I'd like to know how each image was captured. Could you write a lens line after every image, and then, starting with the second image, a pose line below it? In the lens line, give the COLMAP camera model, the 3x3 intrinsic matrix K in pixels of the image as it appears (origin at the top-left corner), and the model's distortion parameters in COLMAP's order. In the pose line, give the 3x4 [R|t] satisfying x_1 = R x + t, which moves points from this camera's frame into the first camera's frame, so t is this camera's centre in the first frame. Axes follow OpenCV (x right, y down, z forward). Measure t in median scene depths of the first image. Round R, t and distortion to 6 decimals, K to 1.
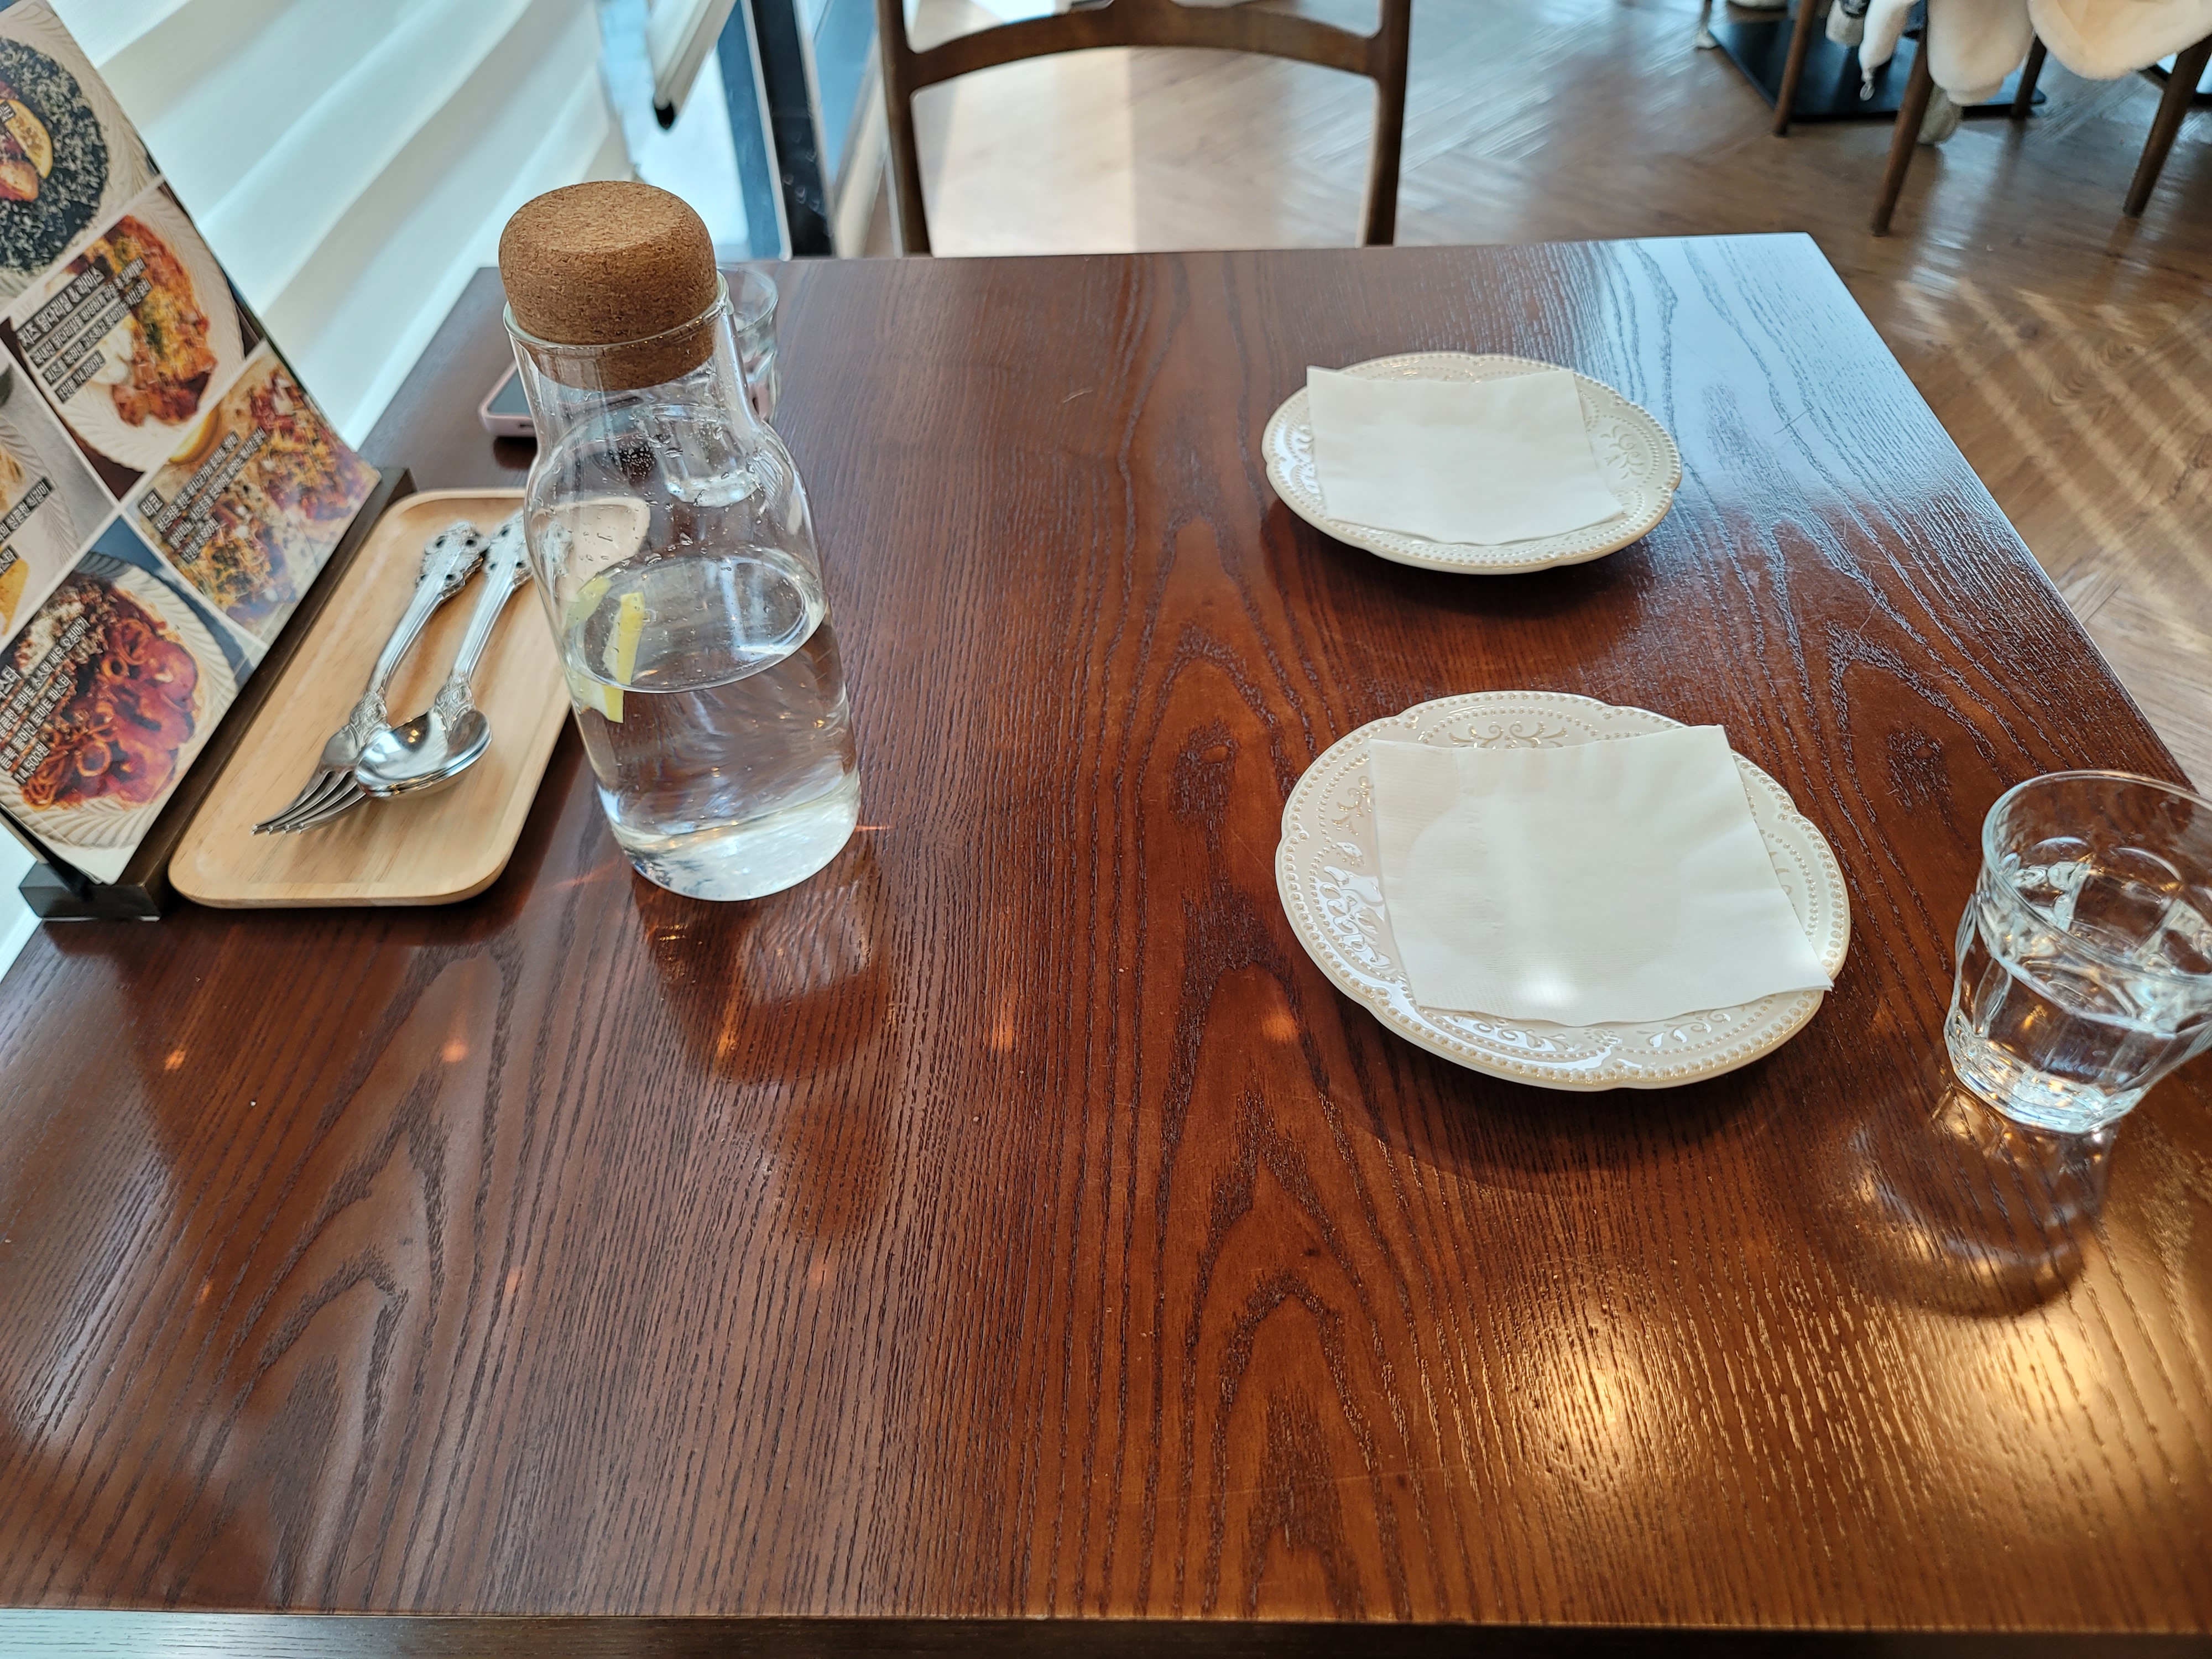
lens RADIAL K [[1593.7, 0, 1096.4], [0, 1593.7, 825.5], [0, 0, 1]] dist [0.026518, -0.035696]
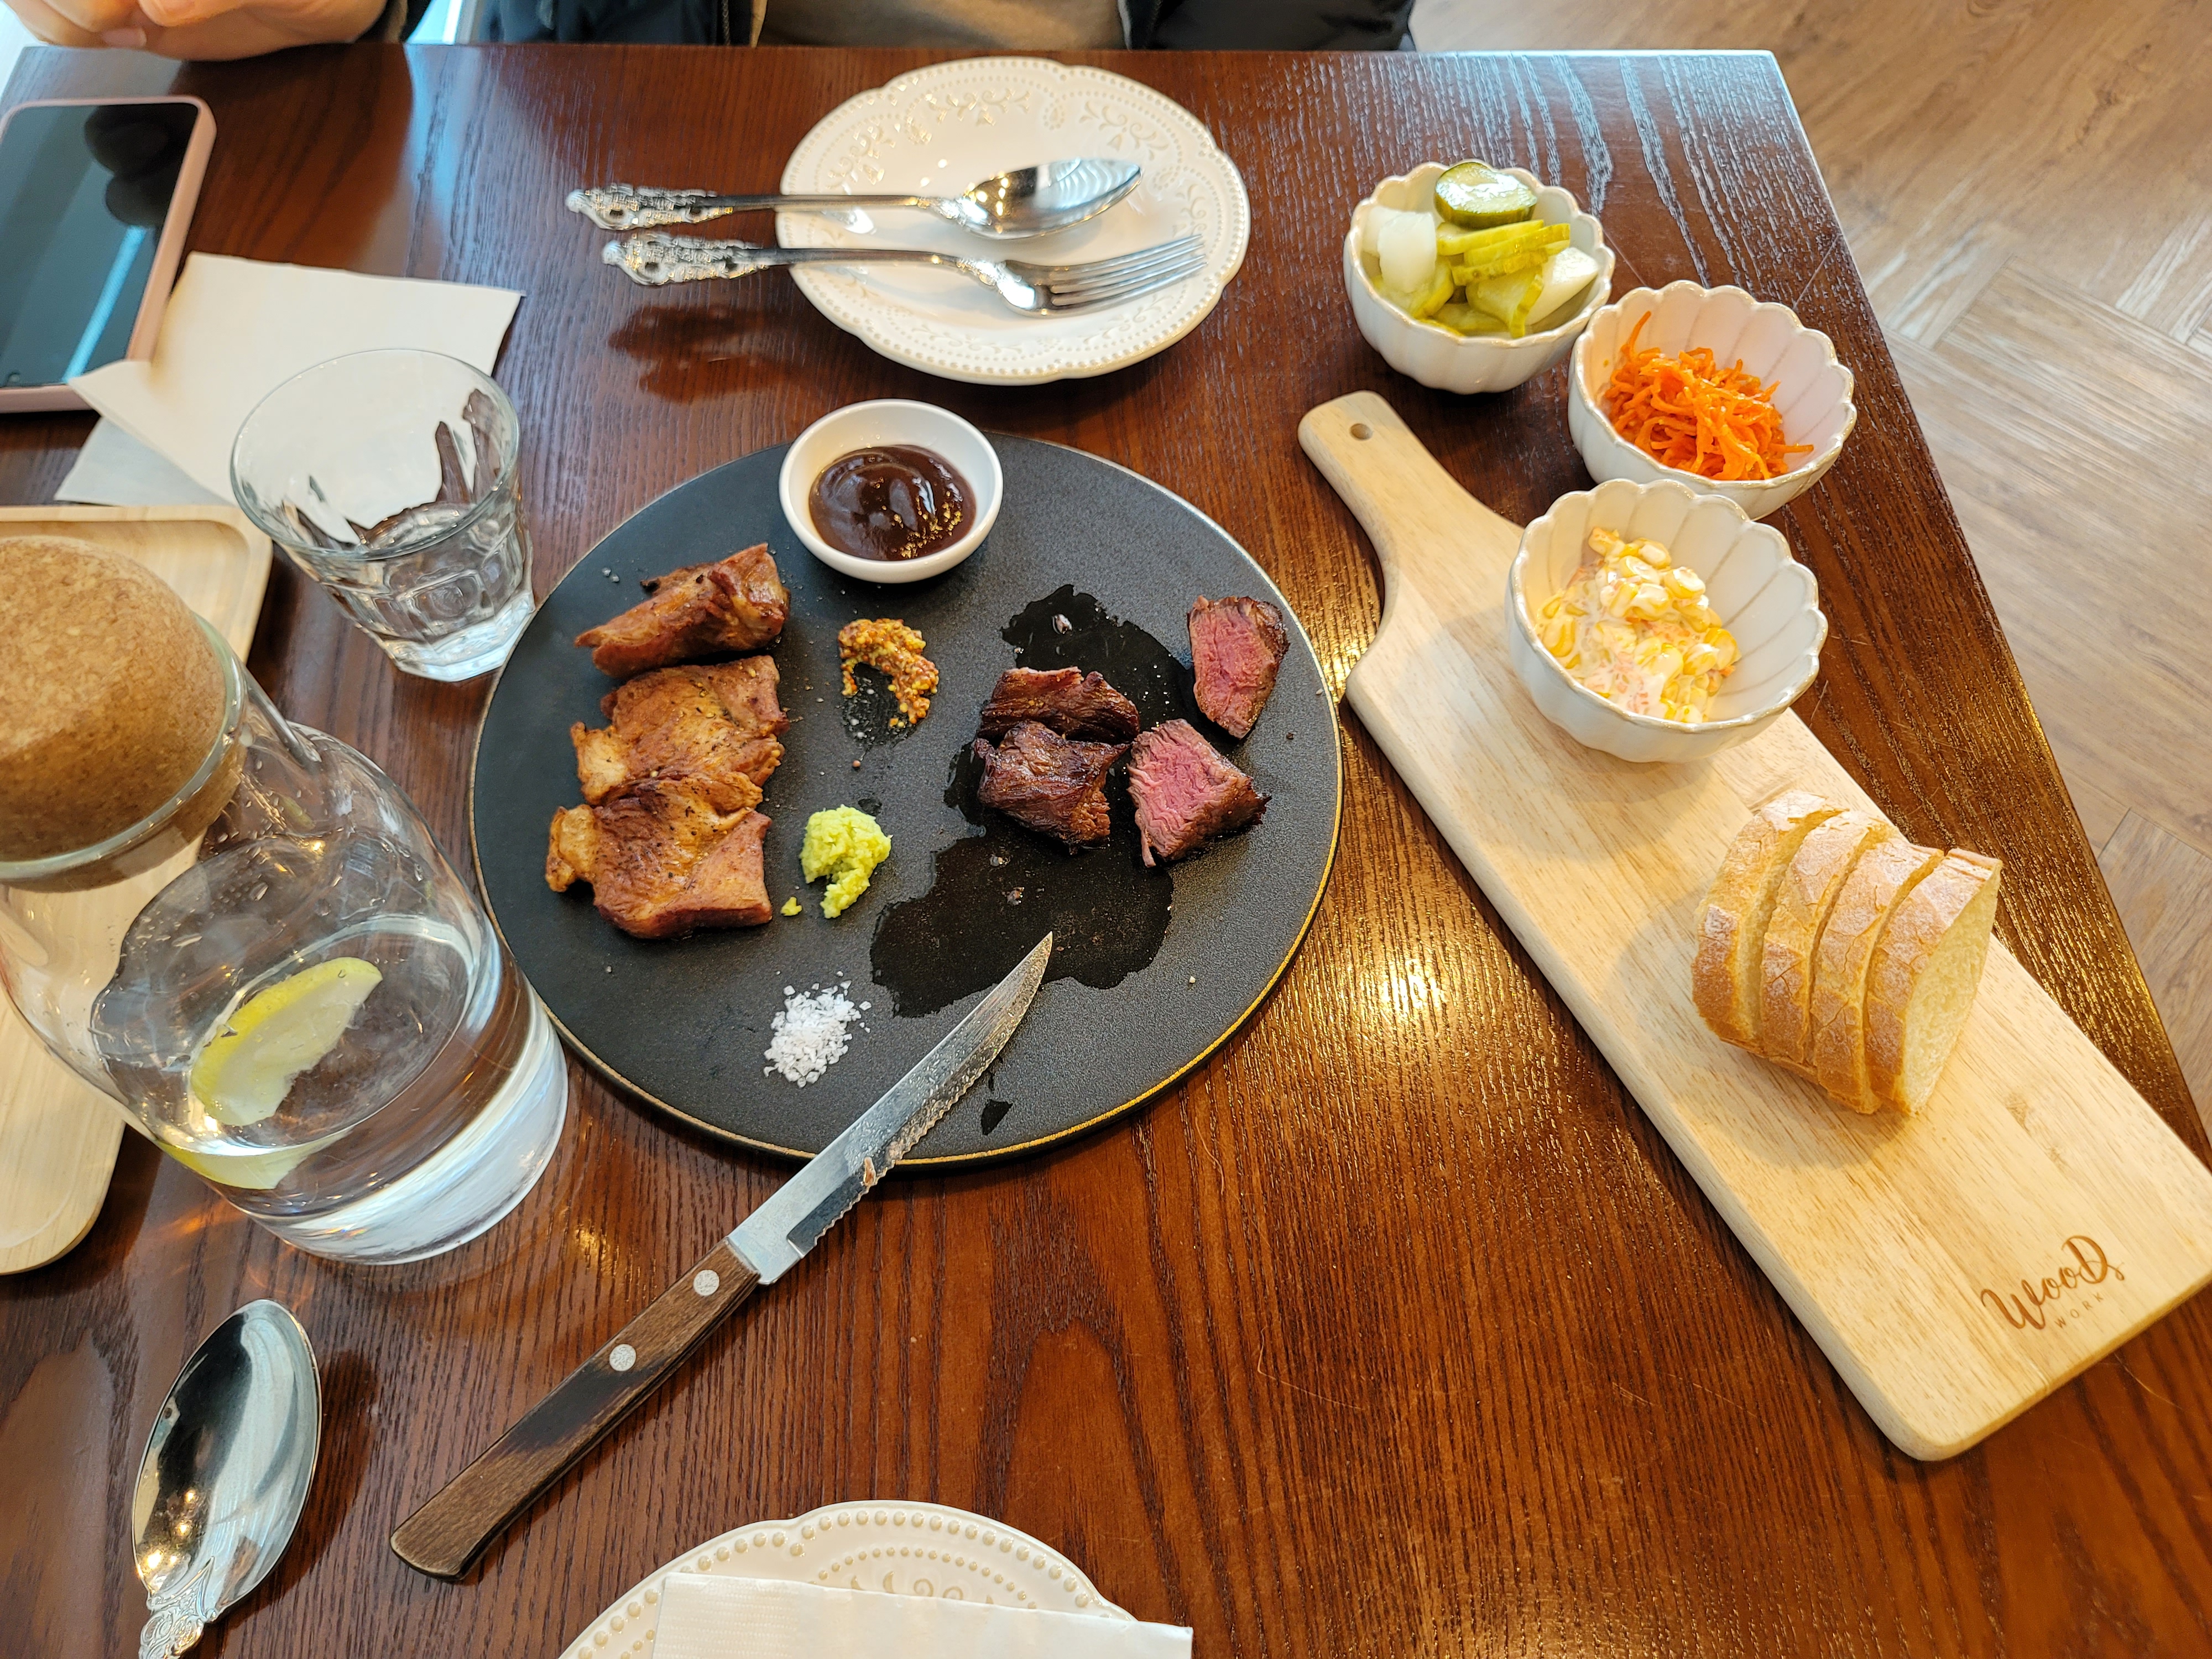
lens RADIAL K [[1593.7, 0, 1122.4], [0, 1593.7, 817.9], [0, 0, 1]] dist [0.026518, -0.035696]
pose [[0.994116, -0.024832, 0.105438, 0.043447], [-0.005649, 0.960161, 0.279392, -0.406281], [-0.108176, -0.278343, 0.954371, 0.291407]]
